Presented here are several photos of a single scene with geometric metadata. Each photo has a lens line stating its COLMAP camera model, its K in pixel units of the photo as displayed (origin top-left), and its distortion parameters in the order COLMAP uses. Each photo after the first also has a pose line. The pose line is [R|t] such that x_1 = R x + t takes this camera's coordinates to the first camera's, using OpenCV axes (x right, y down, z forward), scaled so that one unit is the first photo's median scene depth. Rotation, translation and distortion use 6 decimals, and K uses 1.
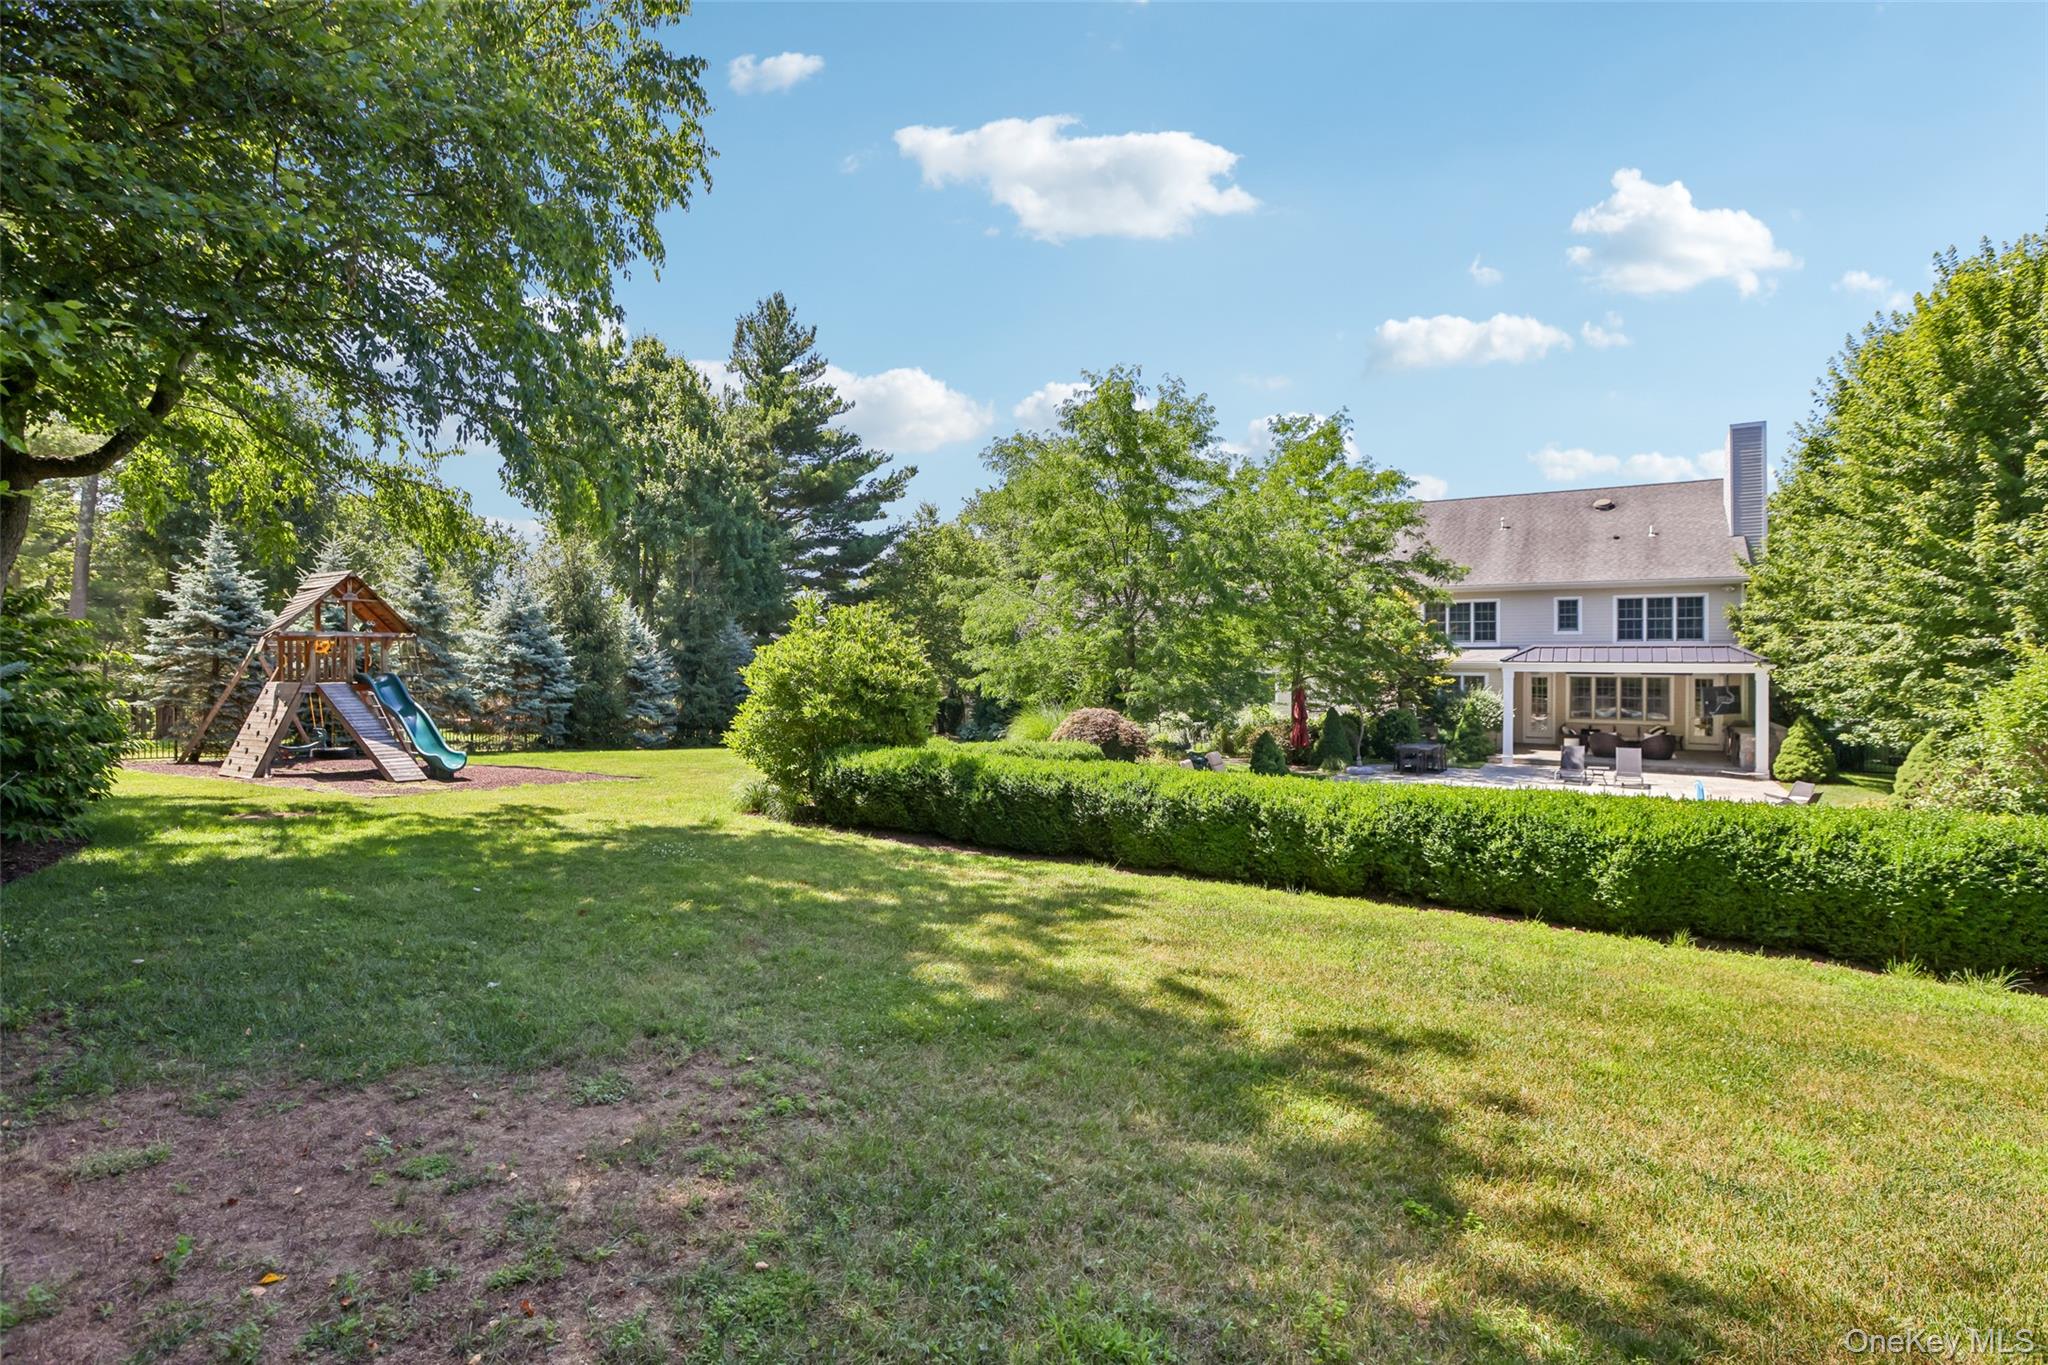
lens RADIAL K [[934.8, 0, 1034.9], [0, 934.8, 664.5], [0, 0, 1]] dist [-0.040290, 0.008318]
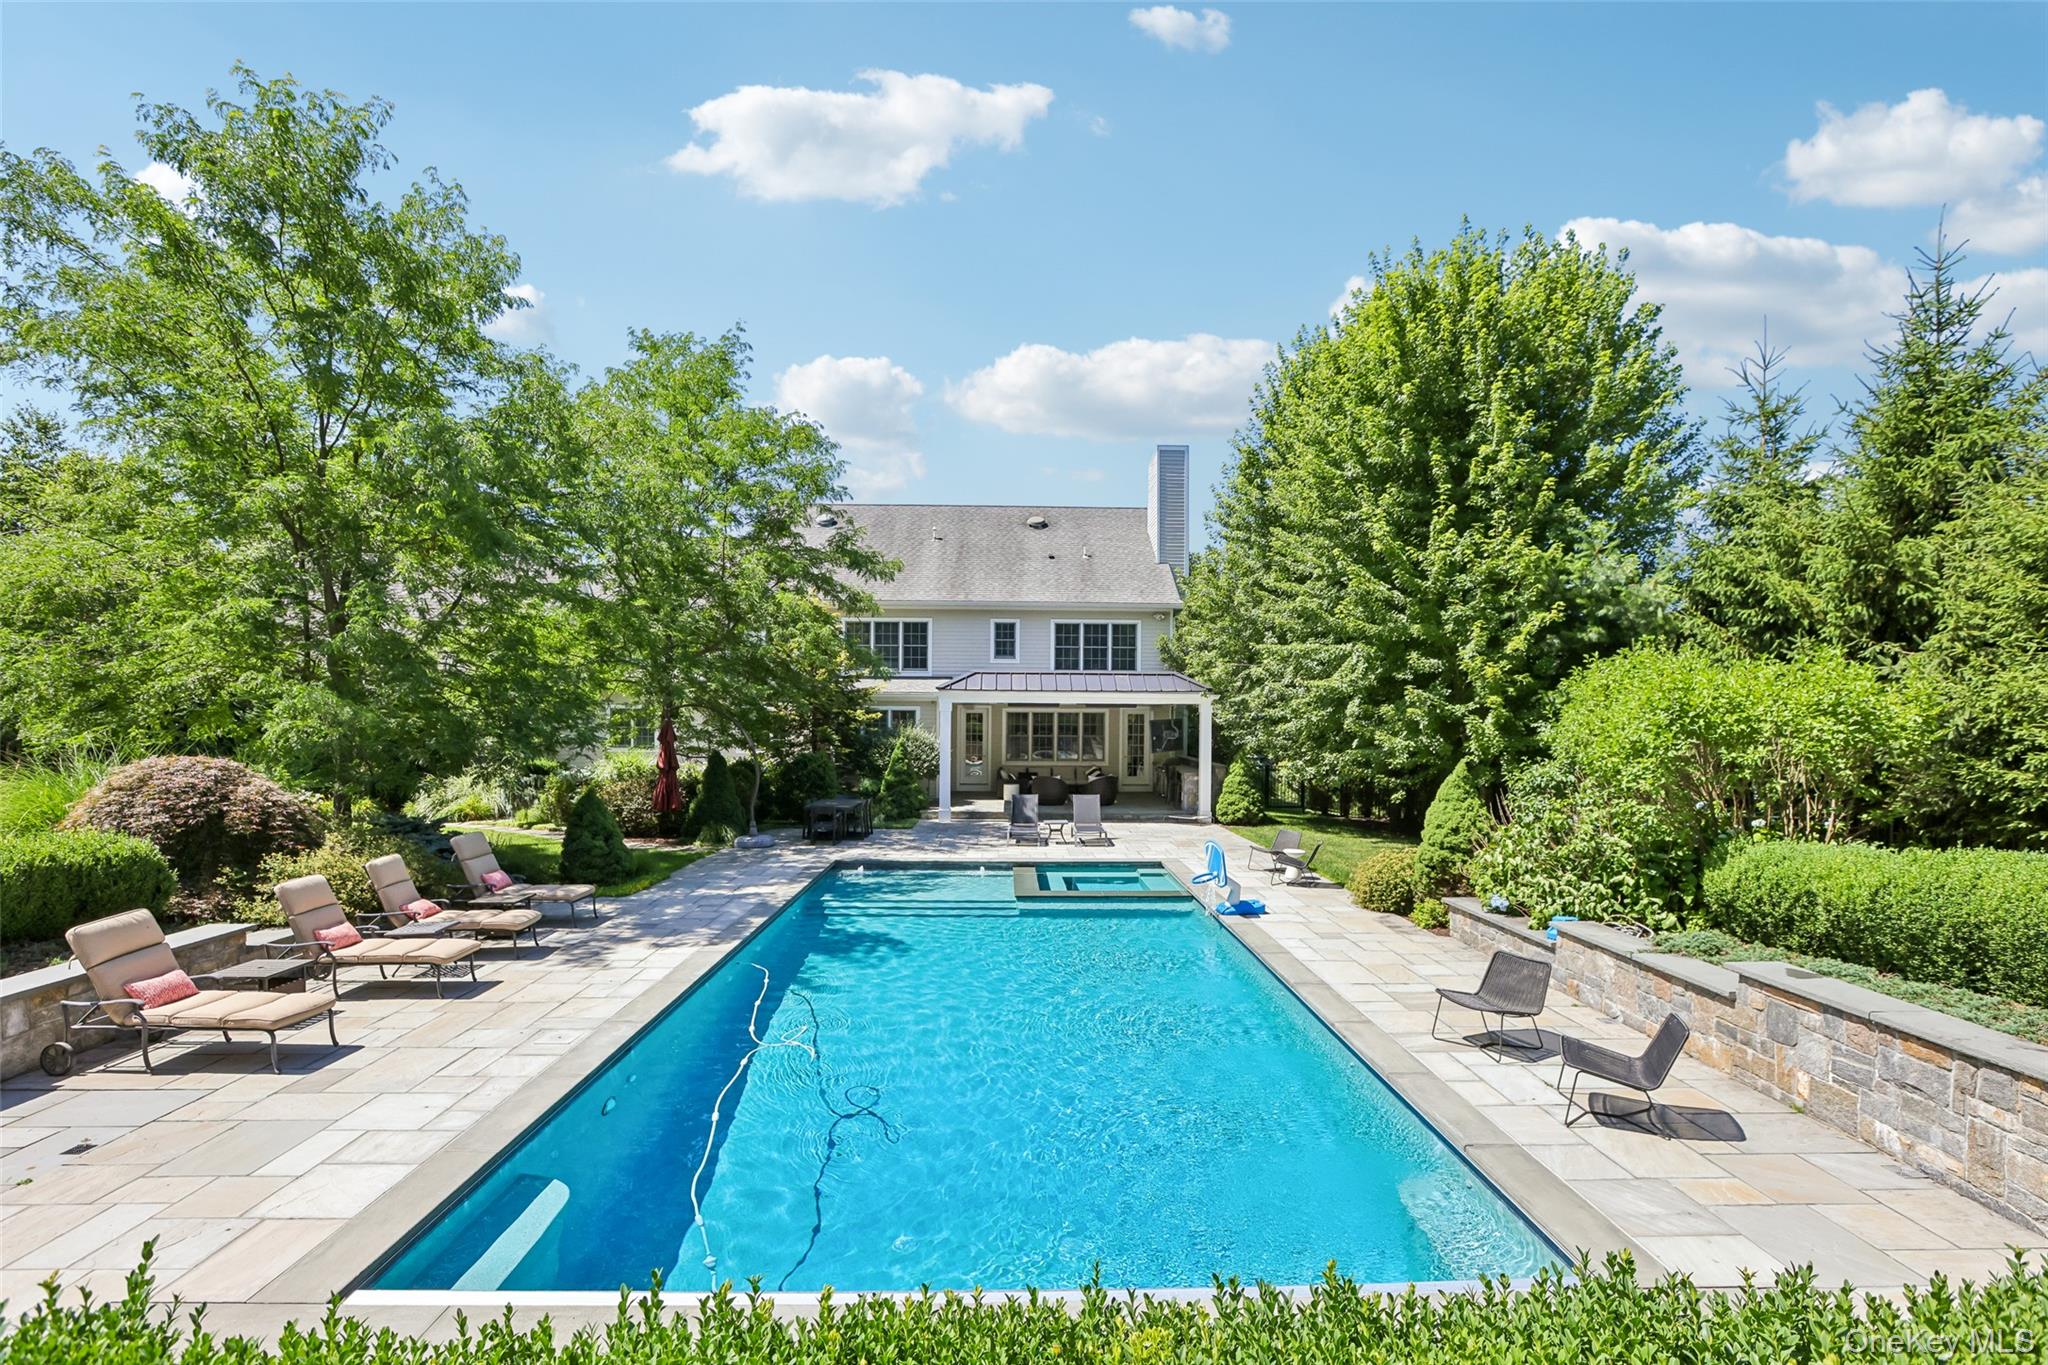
lens RADIAL K [[971.3, 0, 1037.8], [0, 971.3, 709.7], [0, 0, 1]] dist [-0.019327, 0.004059]
pose [[0.830890, 0.005970, 0.556405, 0.114698], [-0.003205, 0.999977, -0.005942, 0.018363], [-0.556428, 0.003154, 0.830890, 0.264665]]
